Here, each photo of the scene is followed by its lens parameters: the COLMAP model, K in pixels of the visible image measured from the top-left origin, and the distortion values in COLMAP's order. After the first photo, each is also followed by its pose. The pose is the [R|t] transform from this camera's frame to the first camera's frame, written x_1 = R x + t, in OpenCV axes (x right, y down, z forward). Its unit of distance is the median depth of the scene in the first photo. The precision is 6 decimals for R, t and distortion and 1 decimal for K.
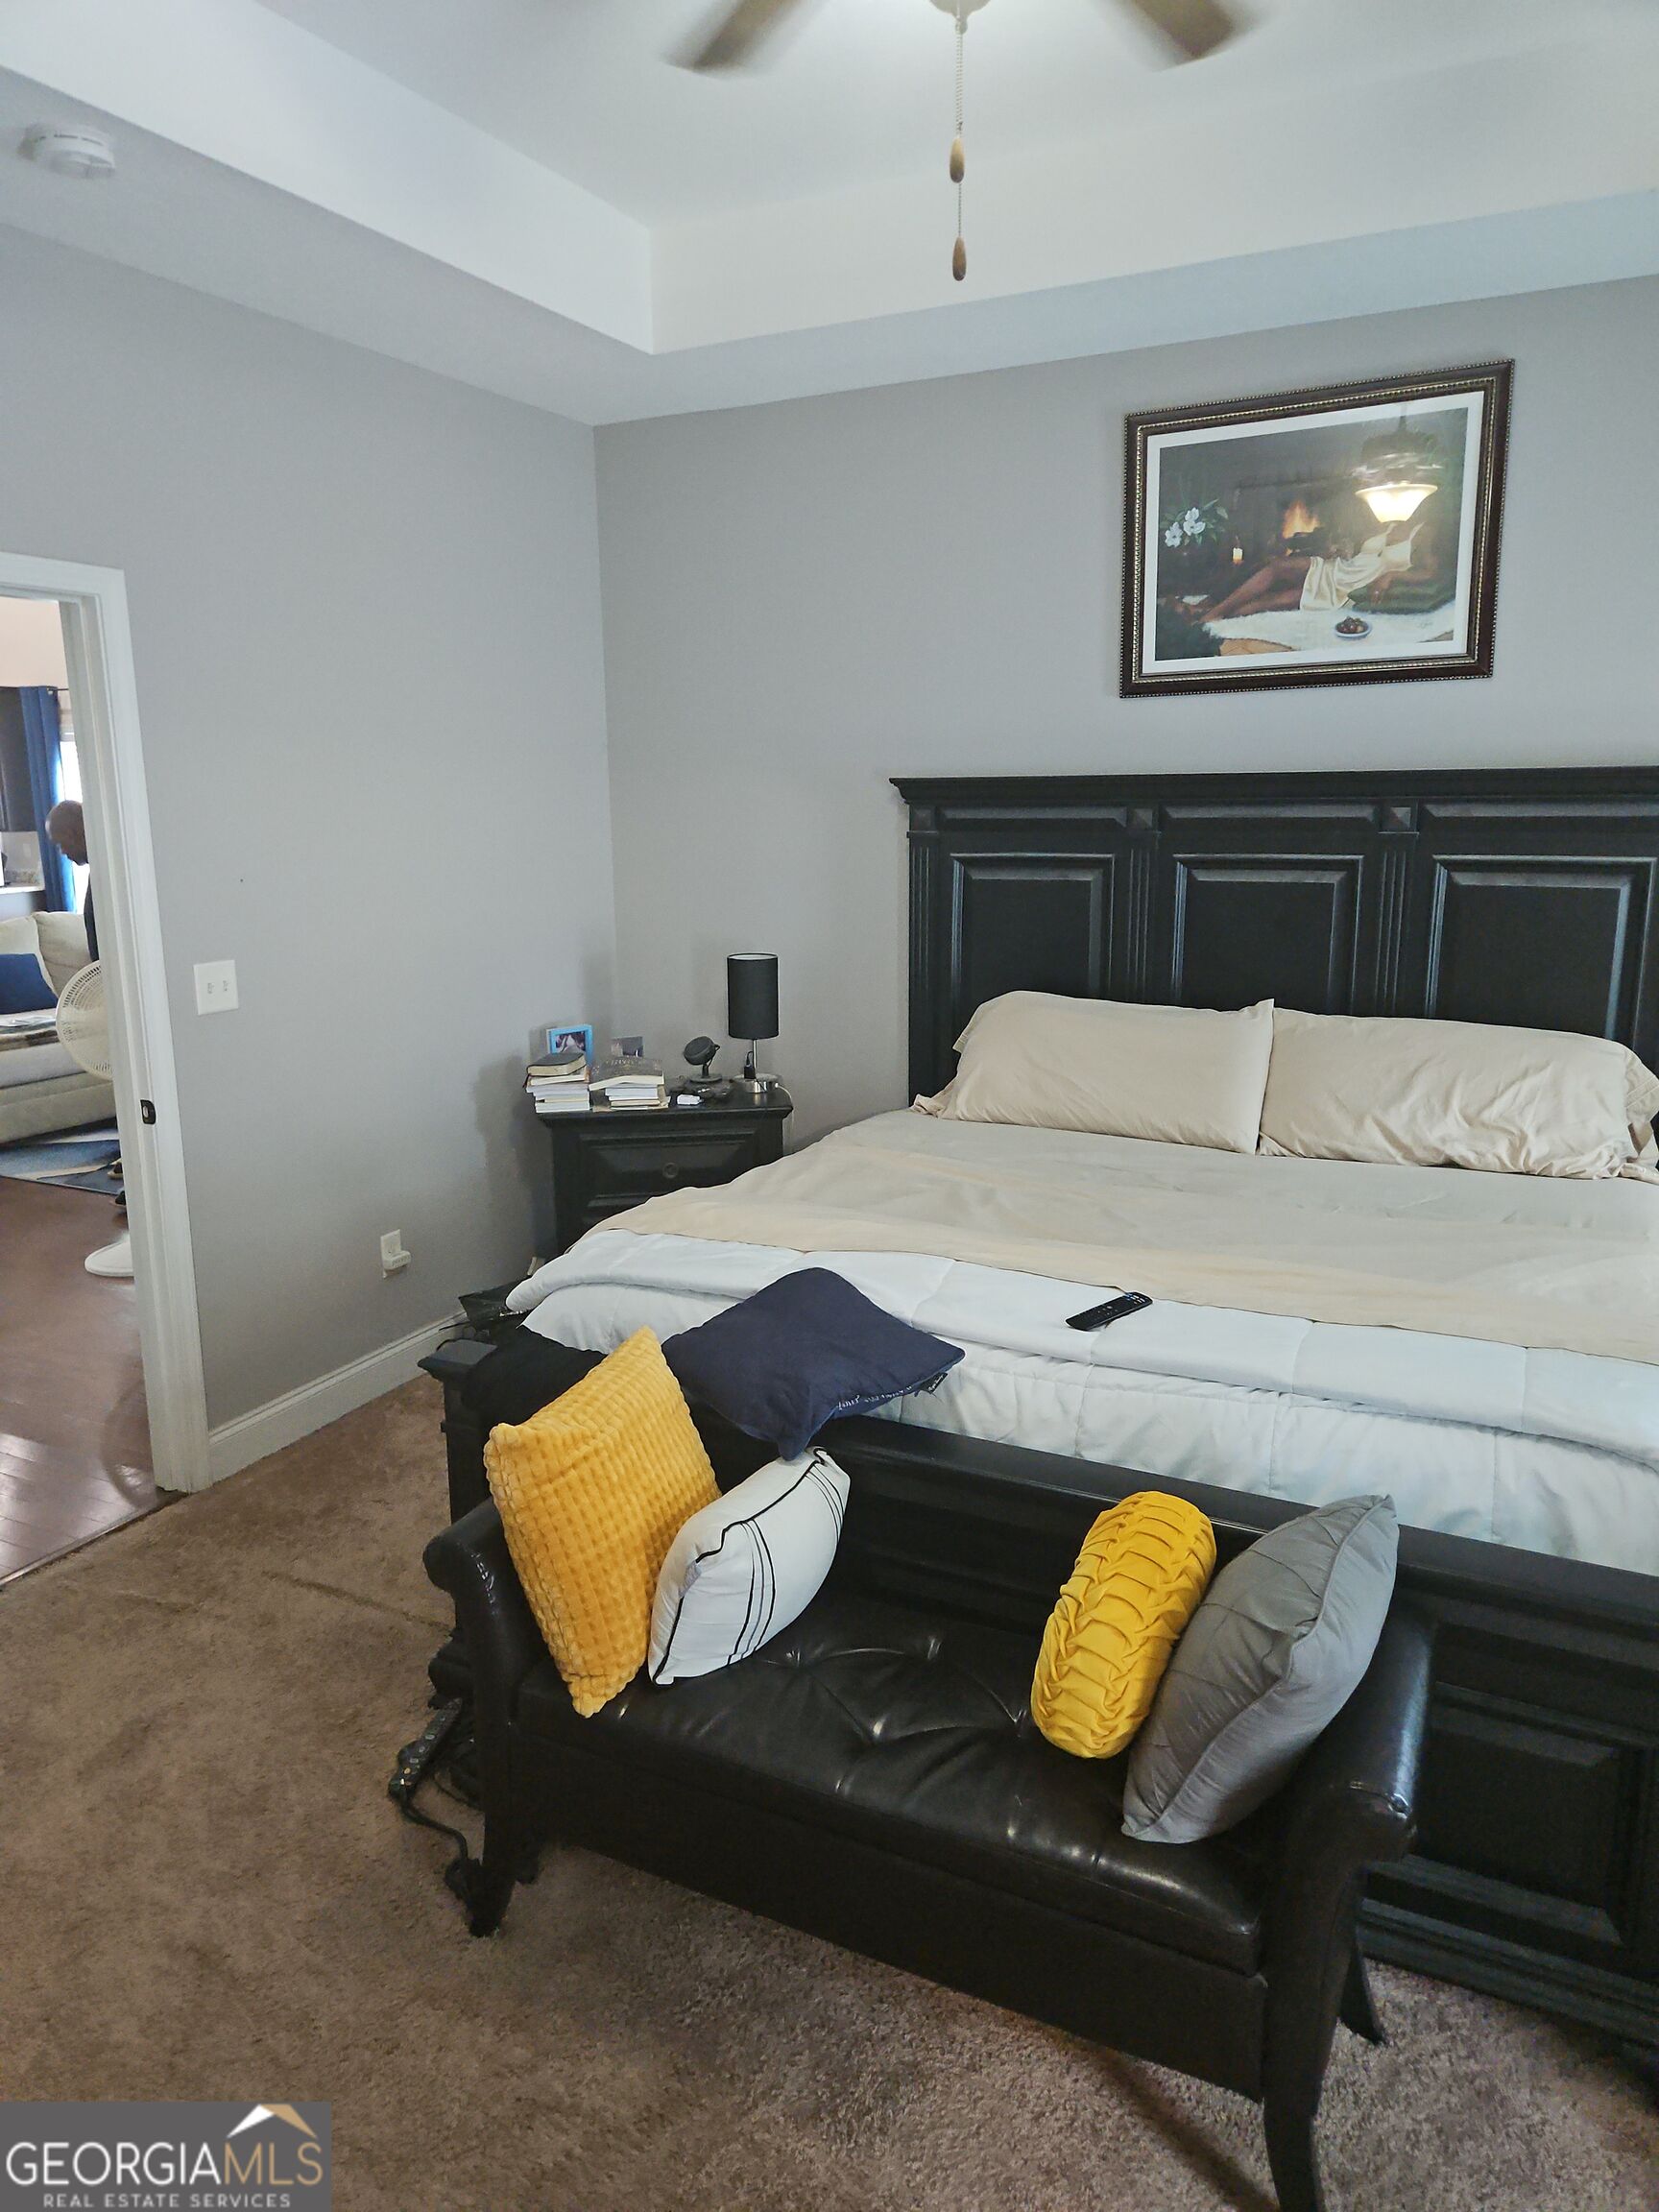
lens RADIAL K [[1502.4, 0, 829.5], [0, 1502.4, 1094.2], [0, 0, 1]] dist [0.051323, -0.033746]
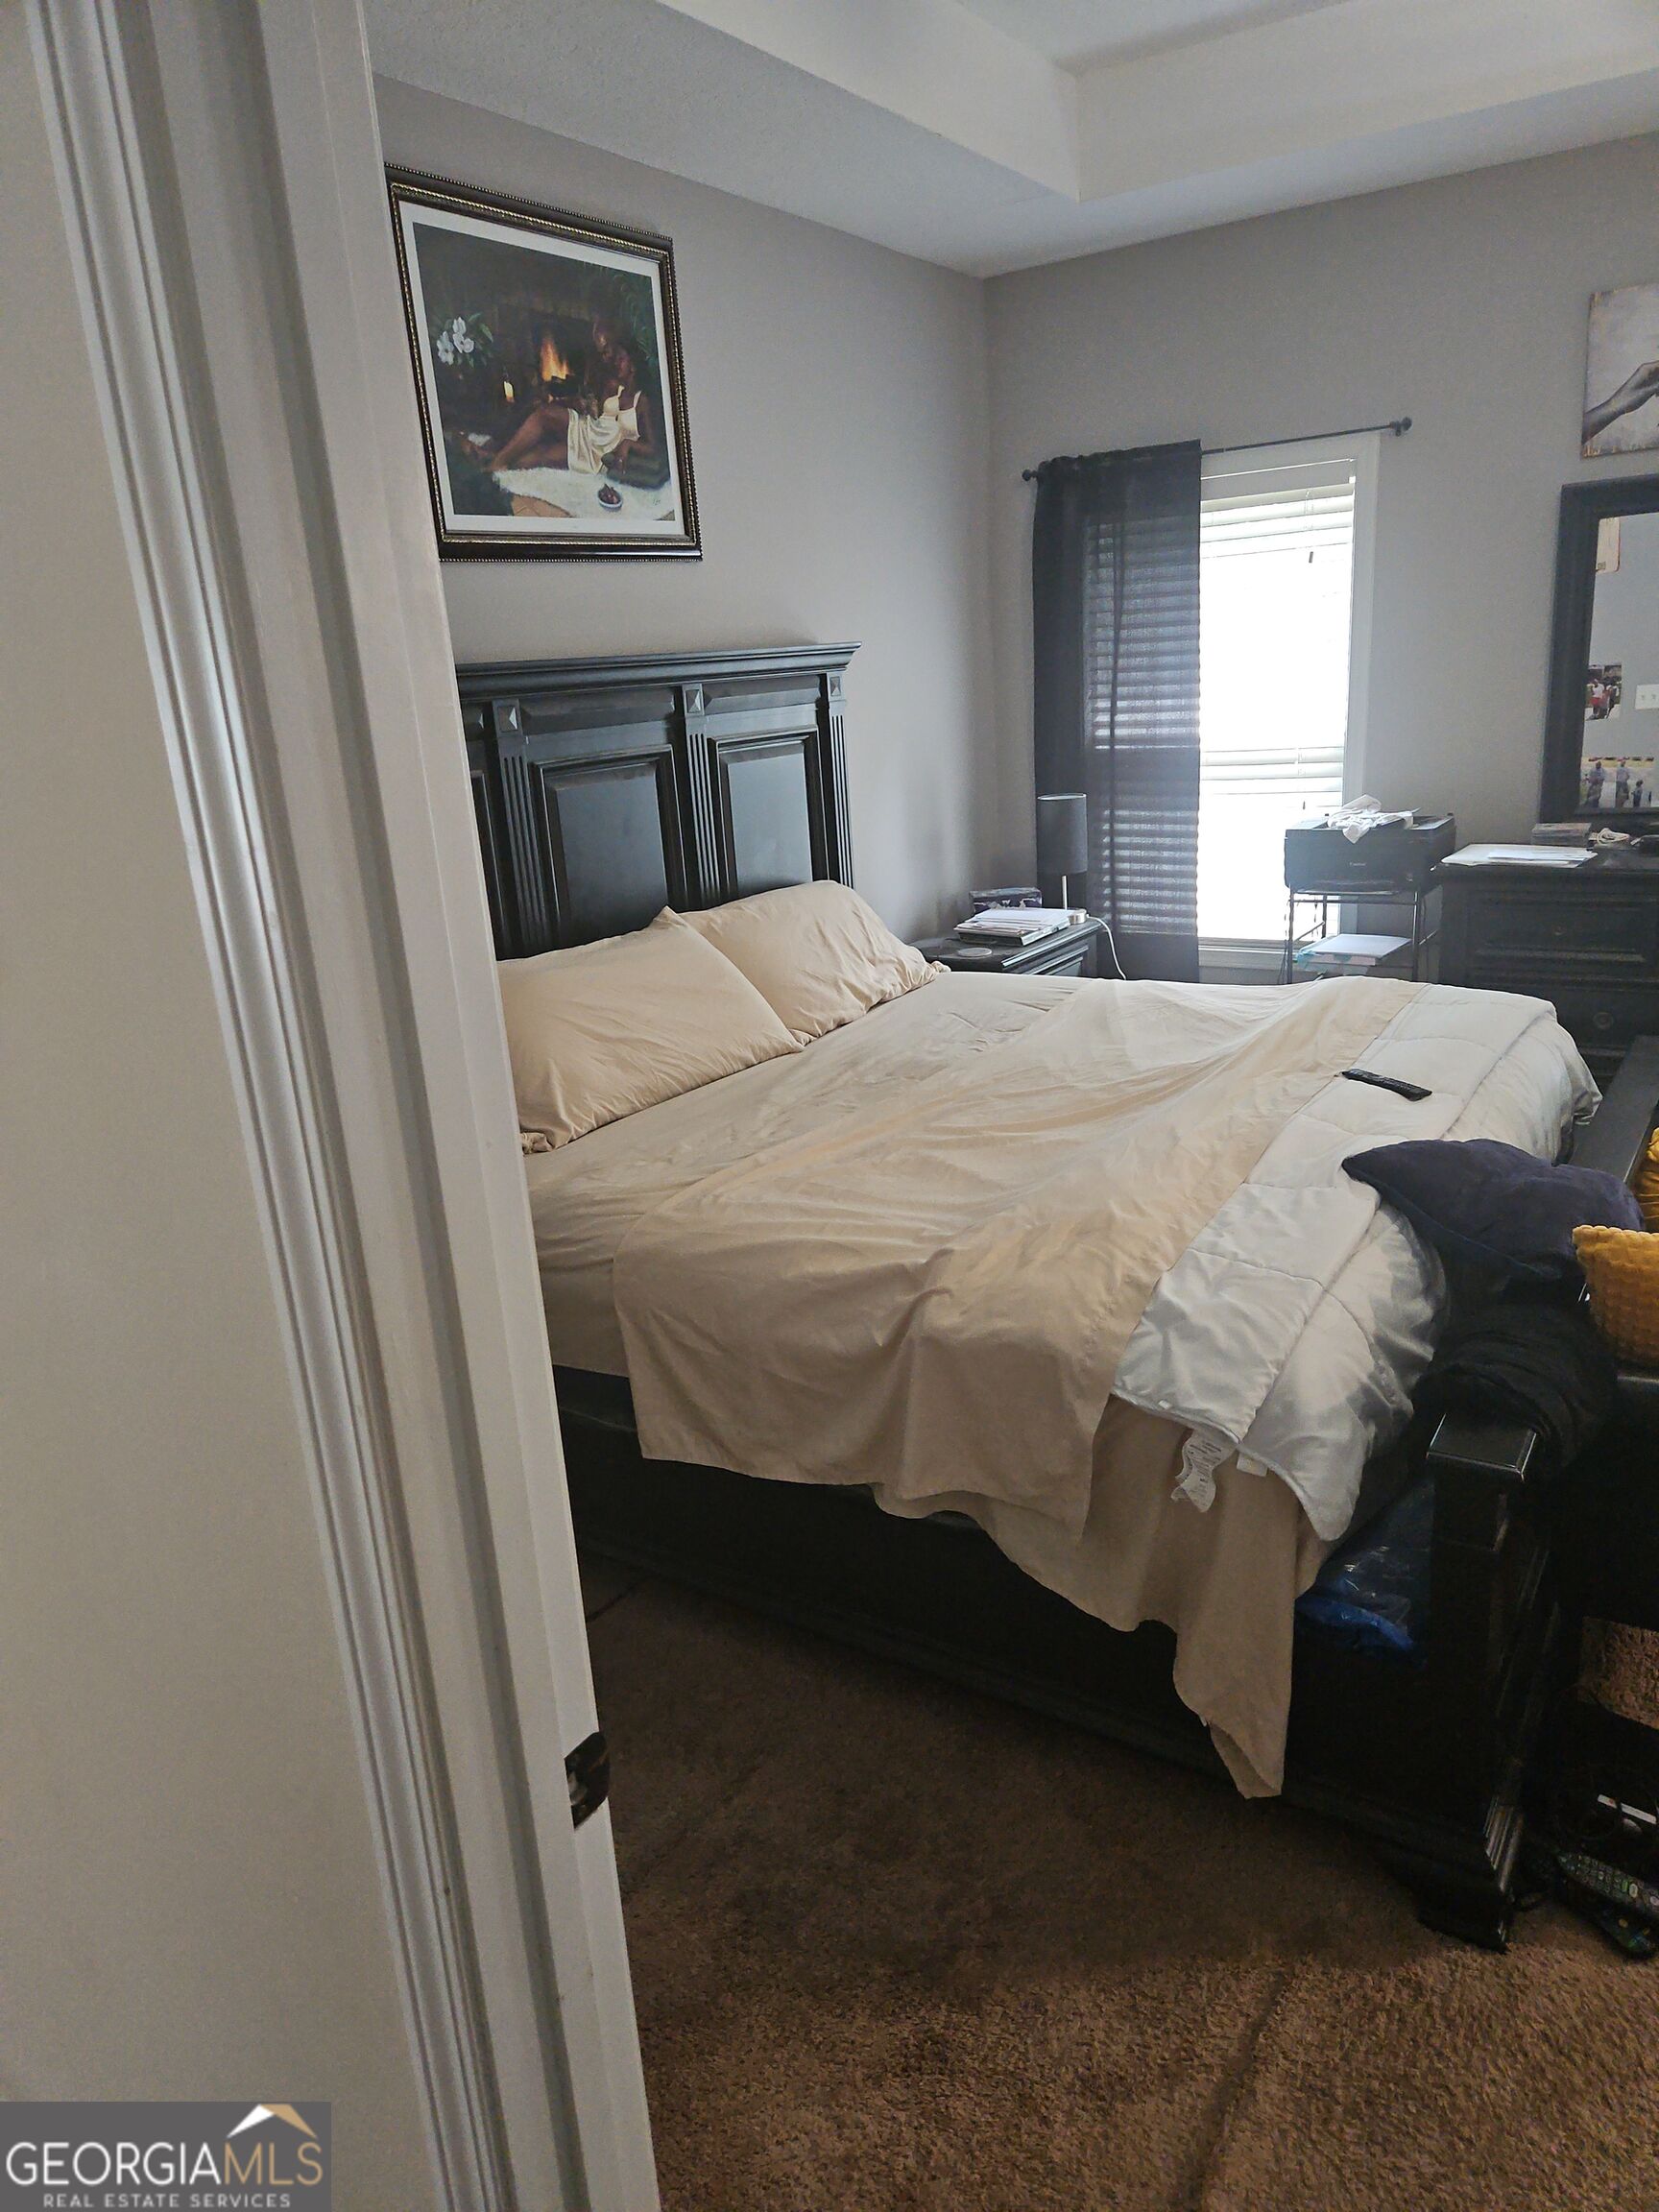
lens RADIAL K [[1502.4, 0, 831.7], [0, 1502.4, 1116.6], [0, 0, 1]] dist [0.051323, -0.033746]
pose [[0.098258, -0.287538, 0.952716, -0.625442], [0.269290, 0.929314, 0.252702, -0.152408], [-0.958034, 0.231727, 0.168744, 0.795721]]
